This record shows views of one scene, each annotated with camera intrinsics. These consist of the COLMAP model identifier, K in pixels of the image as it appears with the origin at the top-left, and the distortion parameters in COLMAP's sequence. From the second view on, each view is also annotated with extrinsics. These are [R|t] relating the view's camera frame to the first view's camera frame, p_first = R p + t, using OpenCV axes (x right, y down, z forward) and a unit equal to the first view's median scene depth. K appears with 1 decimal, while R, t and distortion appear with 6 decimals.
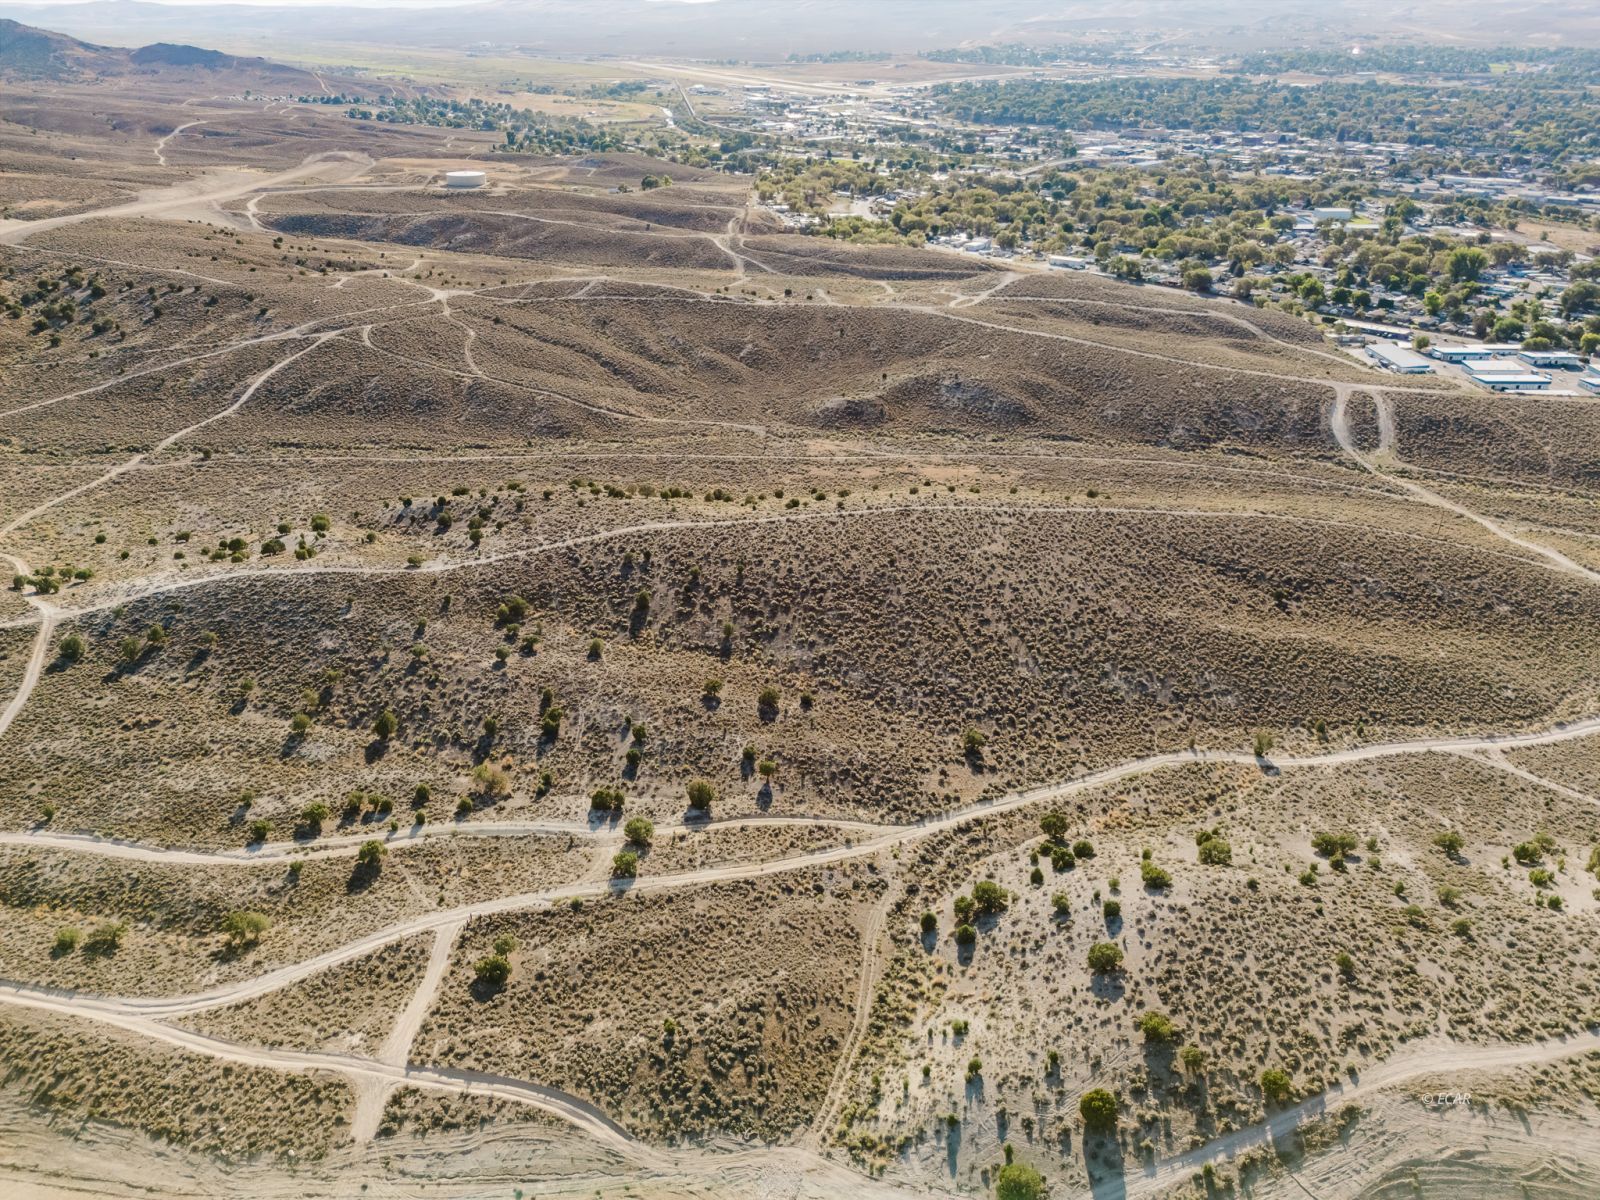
lens RADIAL K [[1170.2, 0, 801.8], [0, 1170.2, 602.7], [0, 0, 1]] dist [0.064379, -0.051347]
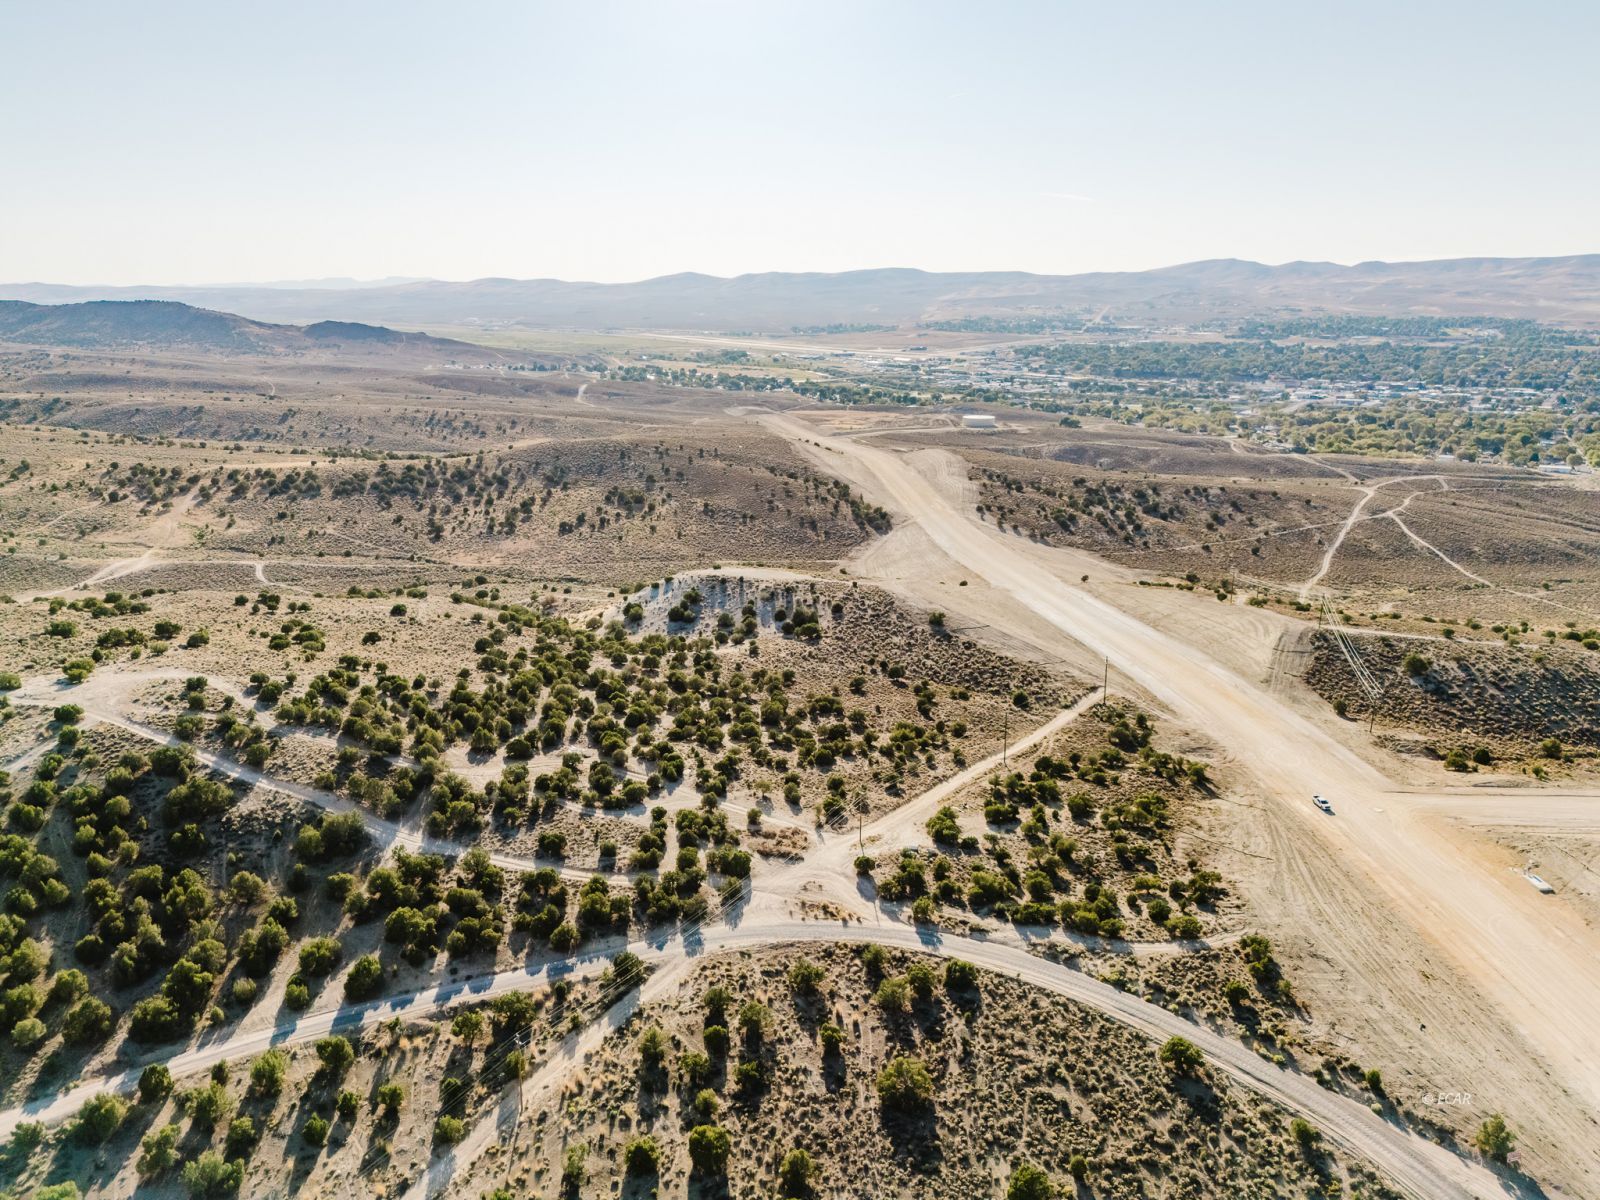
lens RADIAL K [[1170.2, 0, 796.9], [0, 1170.2, 610.1], [0, 0, 1]] dist [0.064379, -0.051347]
pose [[0.993149, -0.033306, 0.112005, -2.606023], [0.054627, 0.979665, -0.193061, 0.219600], [-0.103297, 0.197856, 0.974773, -0.462611]]
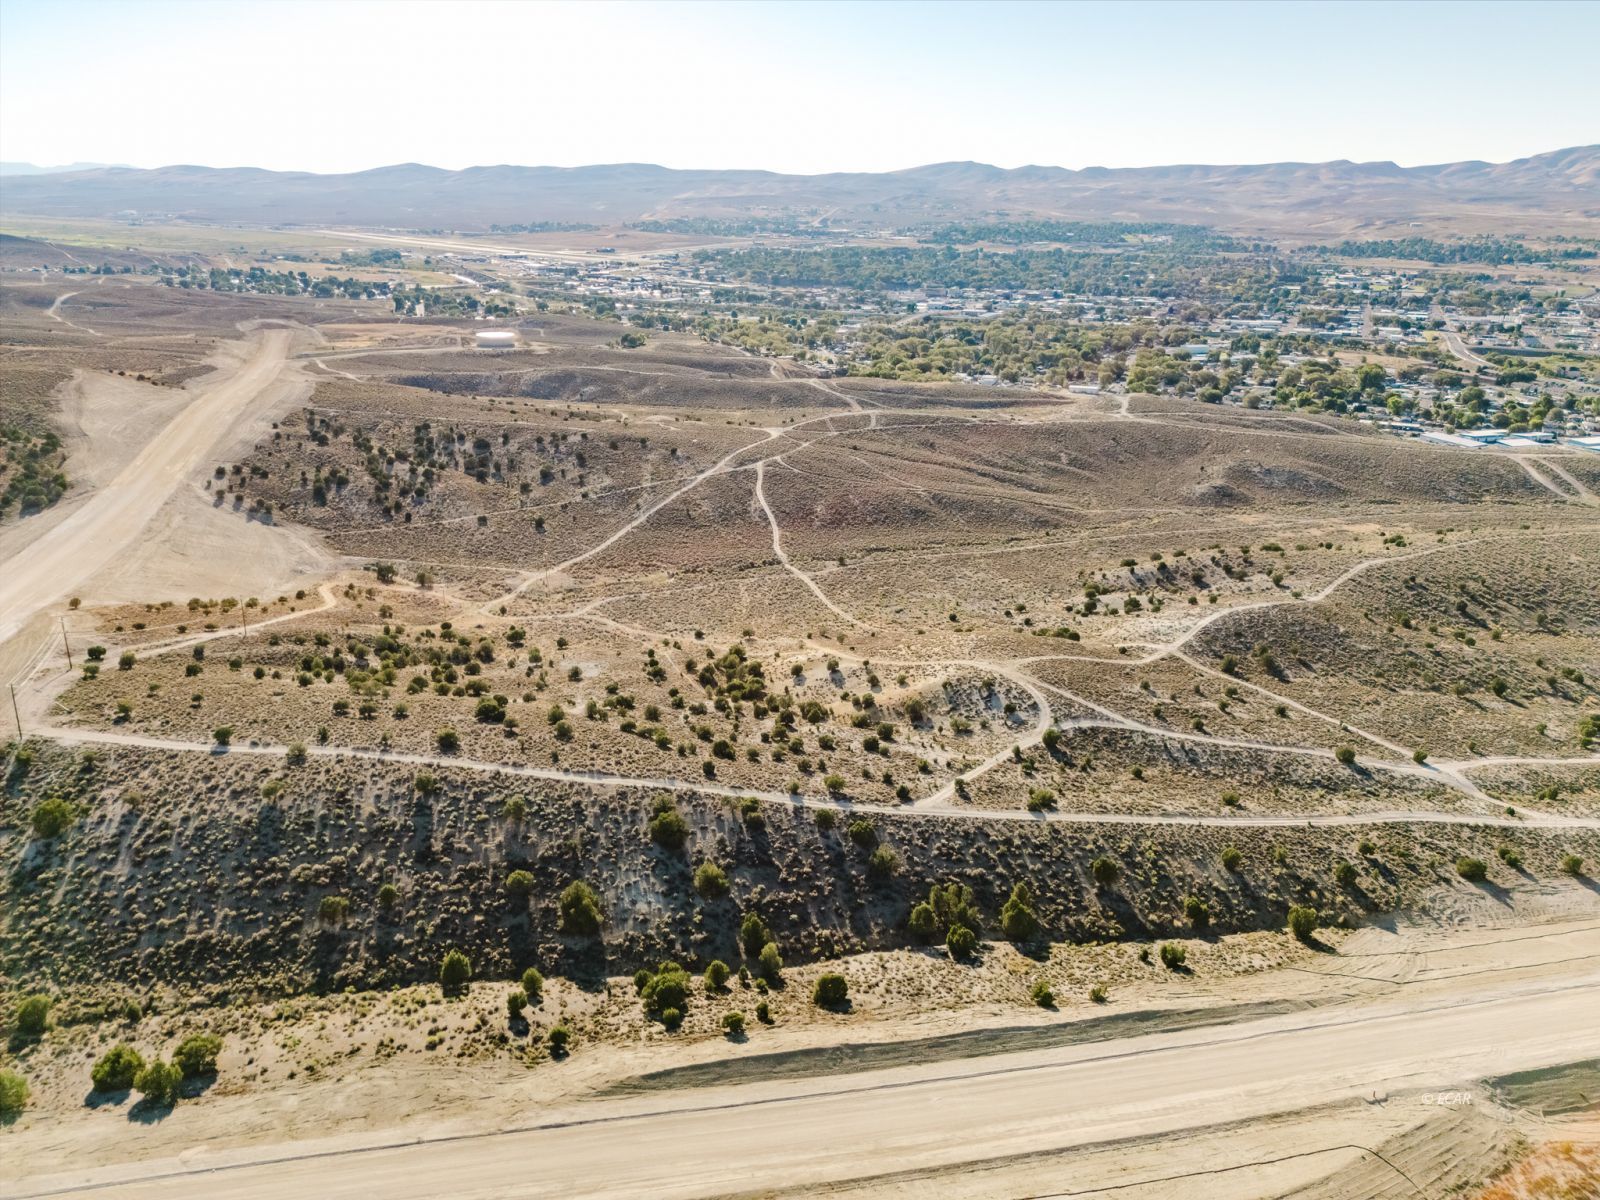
lens RADIAL K [[1170.2, 0, 810.1], [0, 1170.2, 601.9], [0, 0, 1]] dist [0.064379, -0.051347]
pose [[0.953969, -0.091036, 0.285754, -1.439593], [0.125952, 0.986330, -0.106253, 0.053516], [-0.272175, 0.137354, 0.952394, -0.105750]]
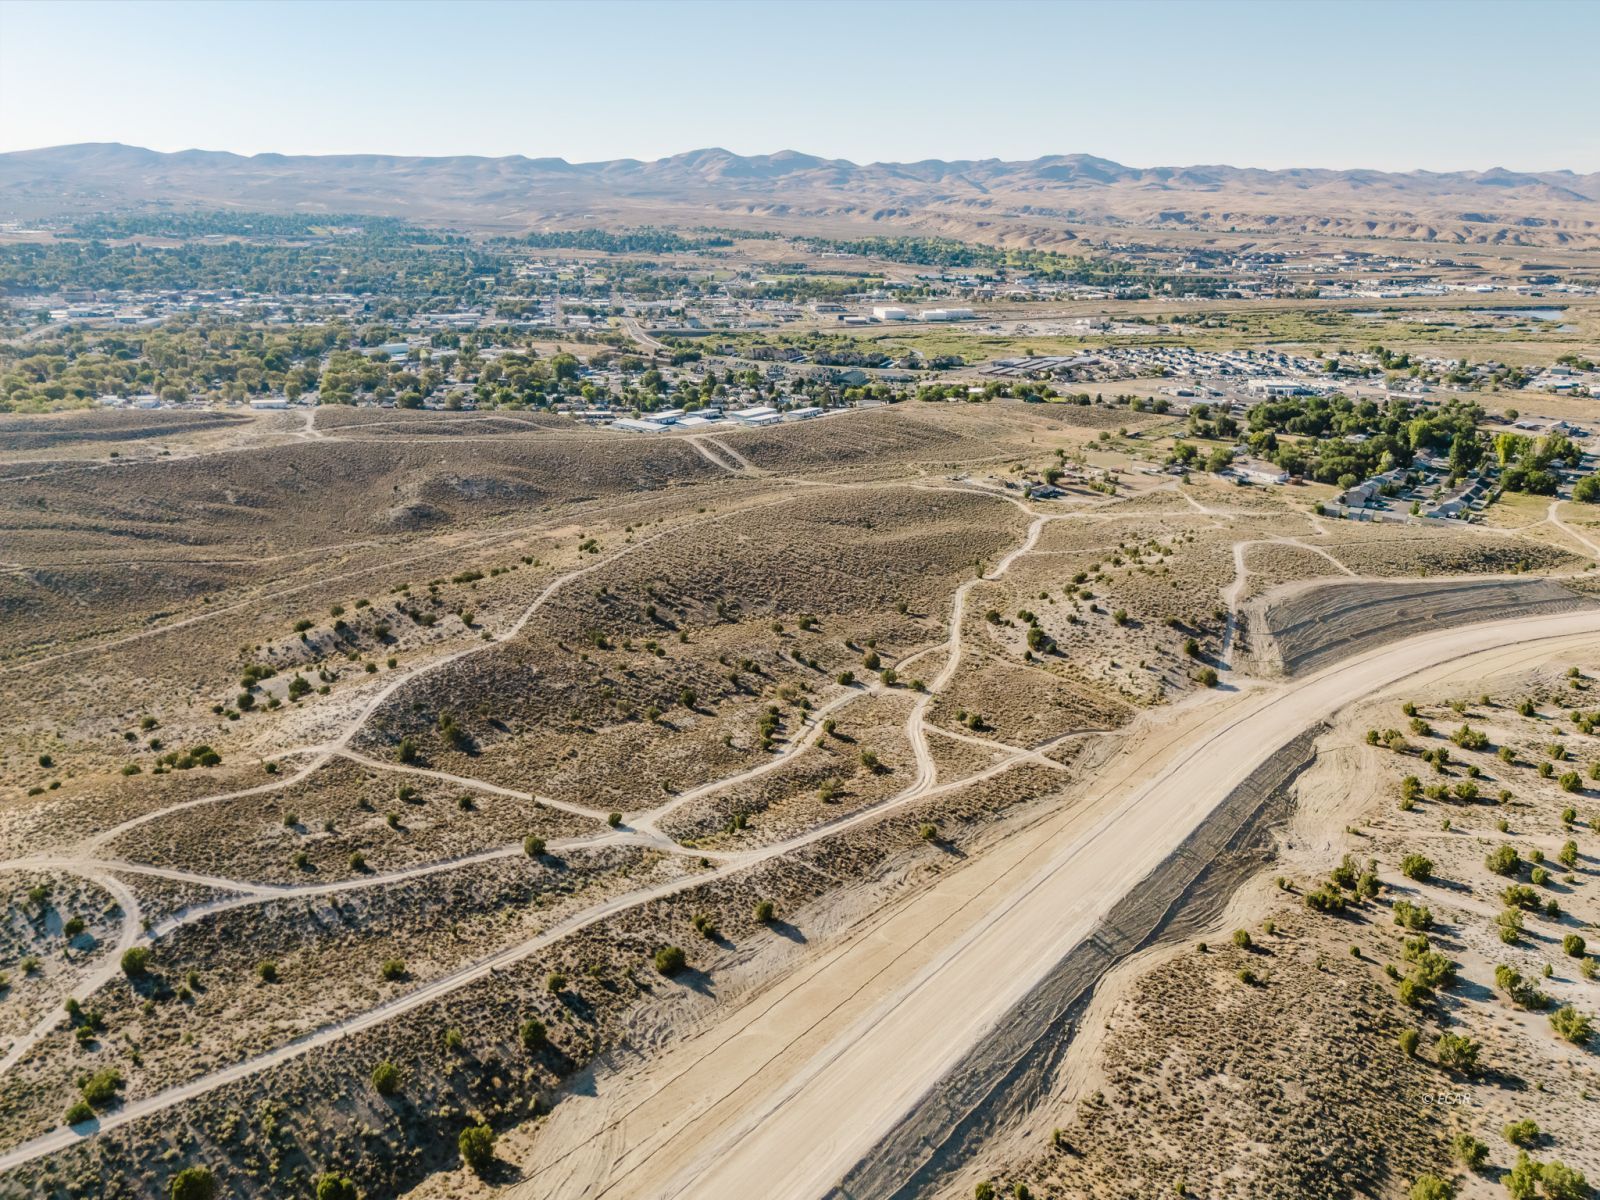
lens RADIAL K [[1170.2, 0, 801.1], [0, 1170.2, 584.5], [0, 0, 1]] dist [0.064379, -0.051347]
pose [[0.605510, -0.246609, 0.756665, -1.191290], [0.344900, 0.938167, 0.029762, -0.012424], [-0.717218, 0.242953, 0.653125, 0.011144]]
